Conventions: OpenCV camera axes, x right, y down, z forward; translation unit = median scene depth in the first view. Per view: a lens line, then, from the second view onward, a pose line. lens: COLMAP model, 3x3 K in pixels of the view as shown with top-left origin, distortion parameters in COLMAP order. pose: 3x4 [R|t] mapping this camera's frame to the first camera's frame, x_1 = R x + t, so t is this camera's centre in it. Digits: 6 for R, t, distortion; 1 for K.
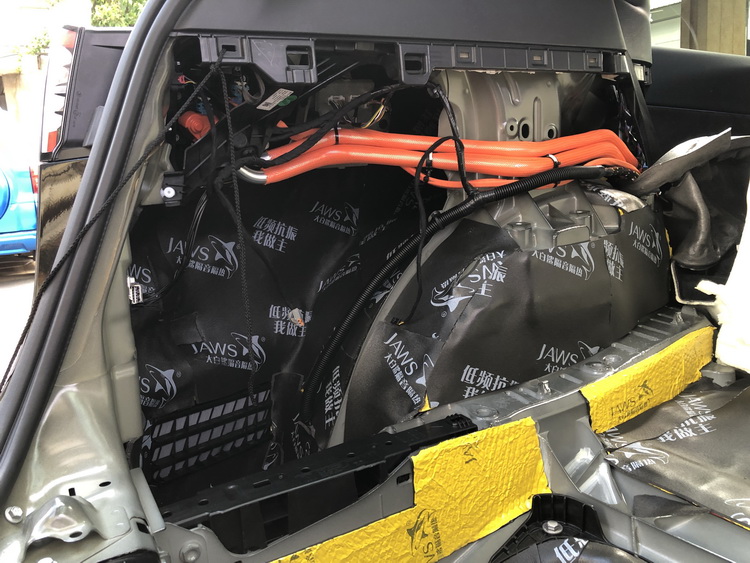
lens RADIAL K [[613.3, 0, 372.5], [0, 613.3, 286.2], [0, 0, 1]] dist [0.007257, -0.002448]
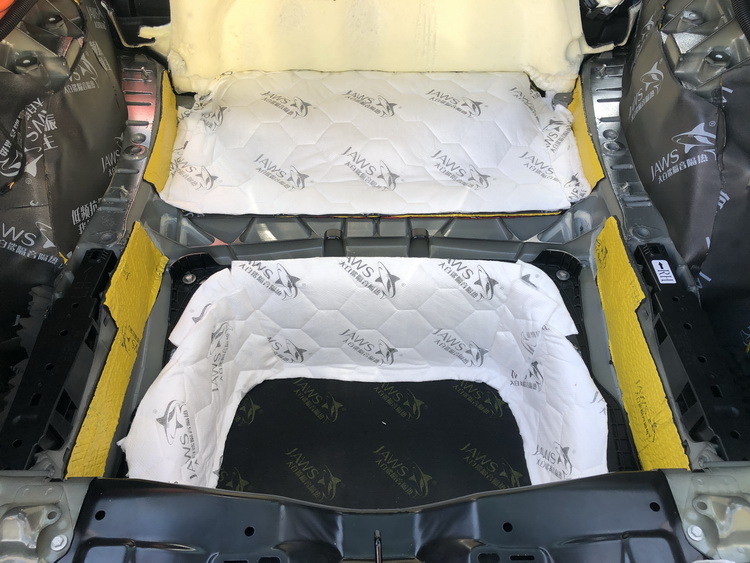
lens RADIAL K [[609.8, 0, 379.5], [0, 609.8, 291.2], [0, 0, 1]] dist [0.008951, 0.003824]
pose [[0.483558, -0.612791, 0.625027, -0.373360], [0.140289, 0.759088, 0.635692, -0.401532], [-0.863997, -0.219710, 0.453031, -0.064028]]
